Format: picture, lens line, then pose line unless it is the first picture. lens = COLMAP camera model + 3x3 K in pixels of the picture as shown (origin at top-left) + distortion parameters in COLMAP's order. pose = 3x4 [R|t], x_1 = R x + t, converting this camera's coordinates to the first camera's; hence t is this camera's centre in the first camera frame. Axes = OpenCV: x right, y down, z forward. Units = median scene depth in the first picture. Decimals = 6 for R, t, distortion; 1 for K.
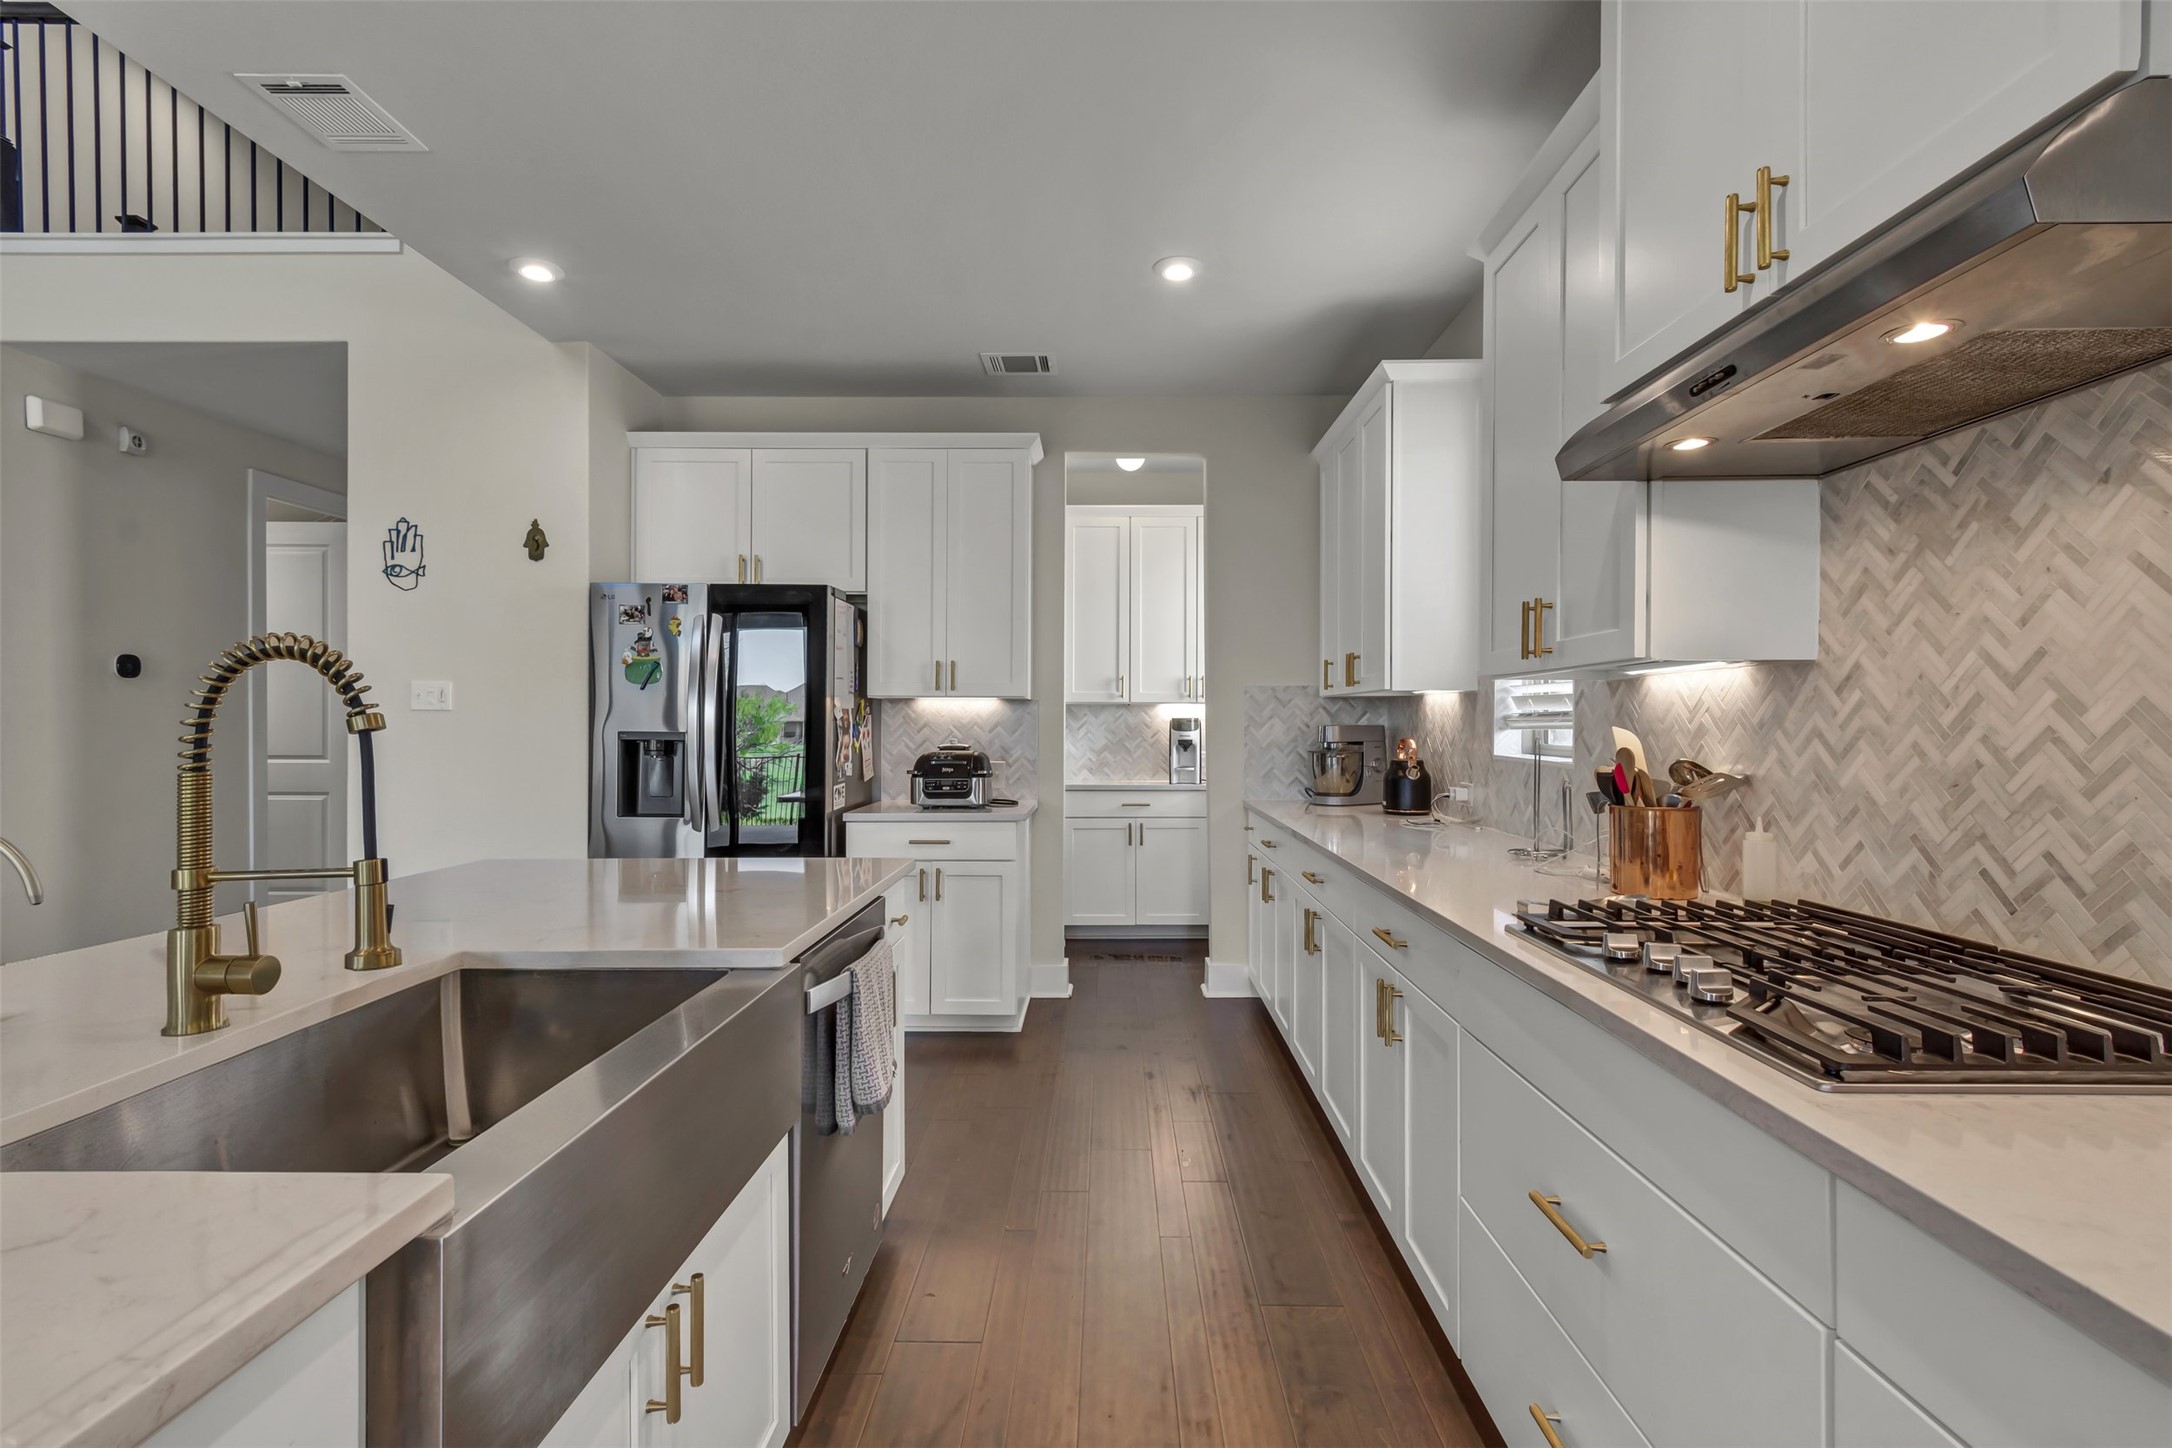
lens RADIAL K [[982.0, 0, 1093.4], [0, 982.0, 732.5], [0, 0, 1]] dist [-0.001469, 0.000383]
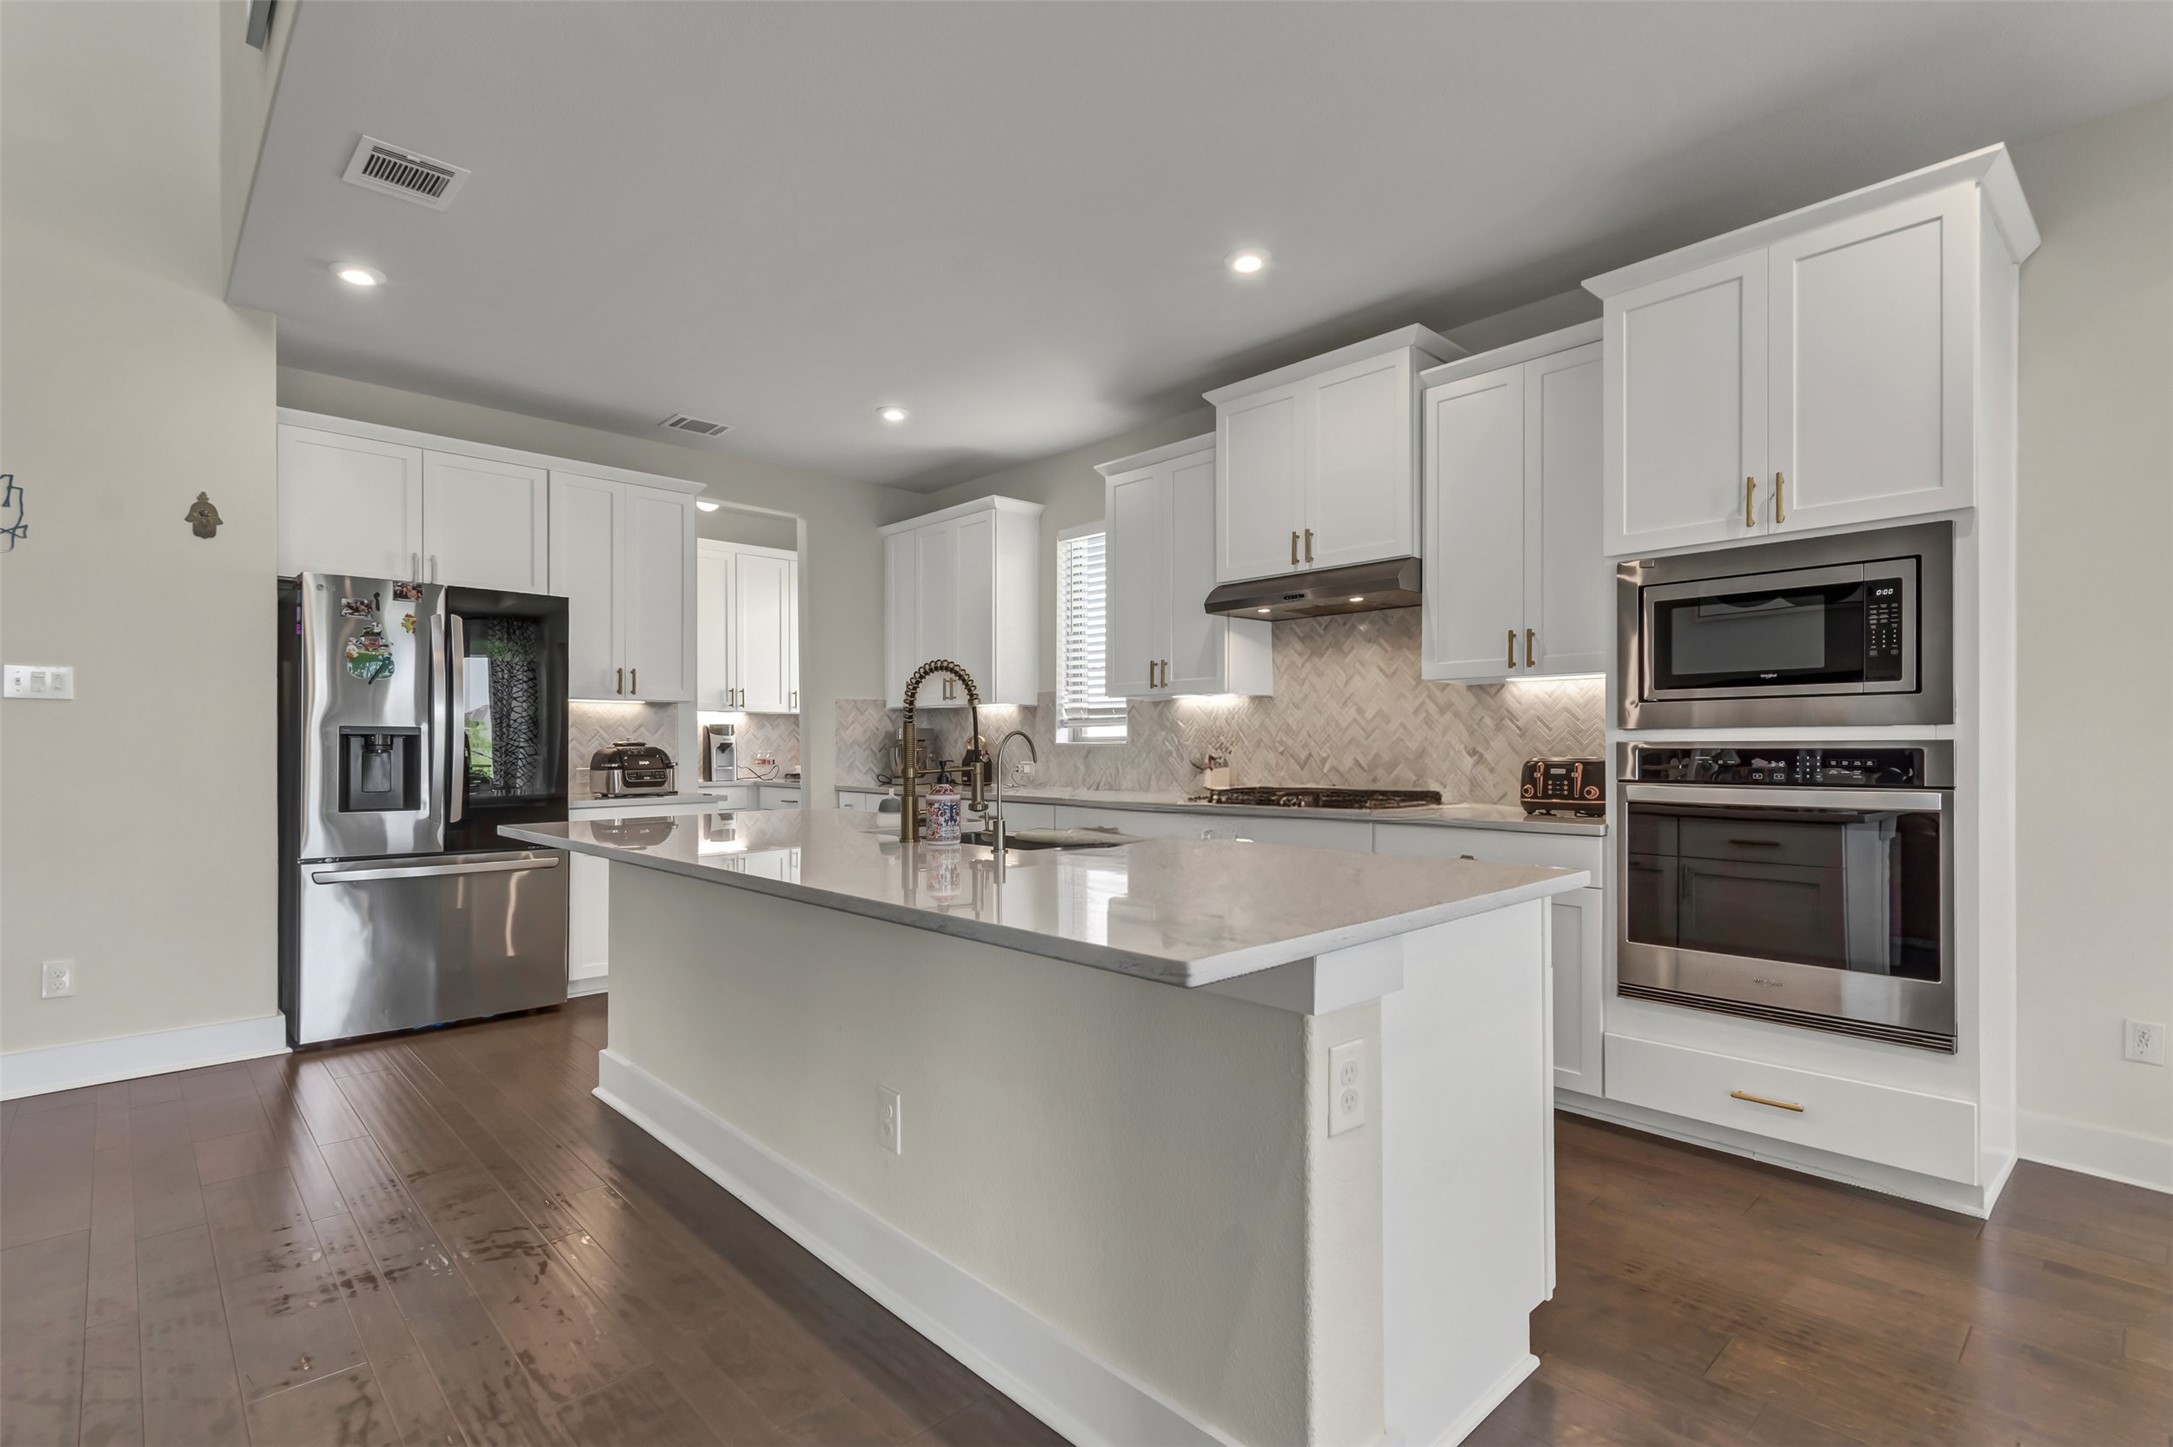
lens RADIAL K [[1023.9, 0, 1095.3], [0, 1023.9, 749.7], [0, 0, 1]] dist [0.000884, -0.000070]
pose [[0.715764, -0.006733, 0.698310, -1.148032], [0.010324, 0.999946, -0.000941, 0.054688], [-0.698266, 0.007883, 0.715795, -0.455432]]
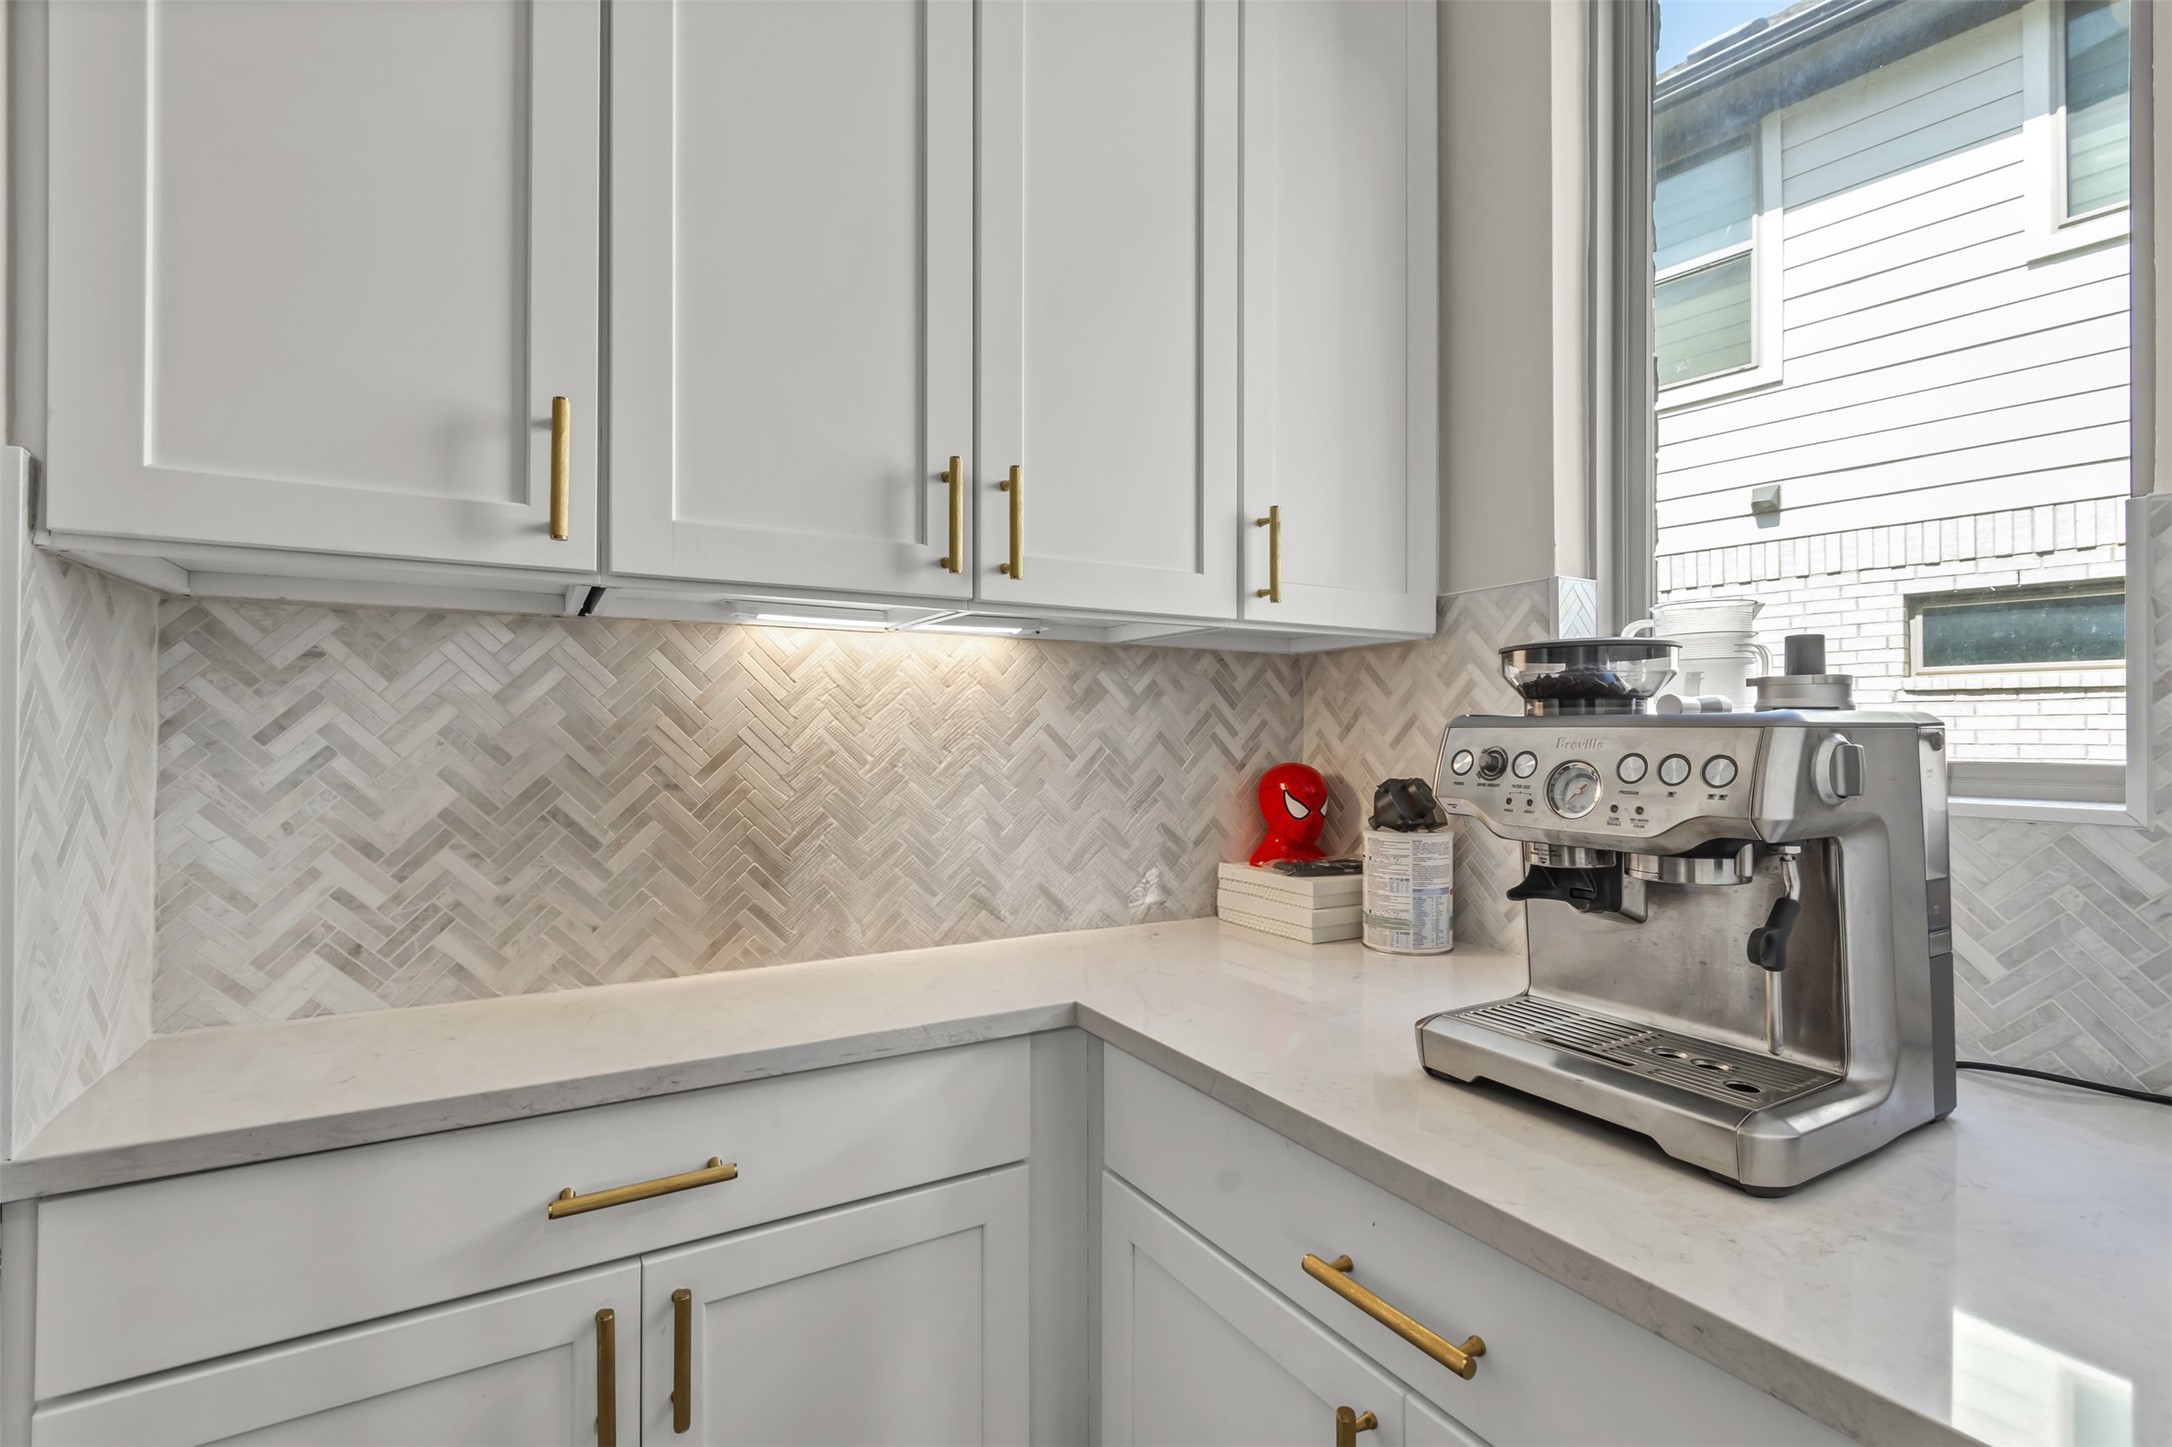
lens RADIAL K [[982.5, 0, 1095.2], [0, 982.5, 726.8], [0, 0, 1]] dist [0.001388, -0.000281]
pose [[0.854699, 0.003102, 0.519115, 0.056826], [0.002013, 0.999955, -0.009289, -0.007404], [-0.519120, 0.008984, 0.854654, 2.114387]]
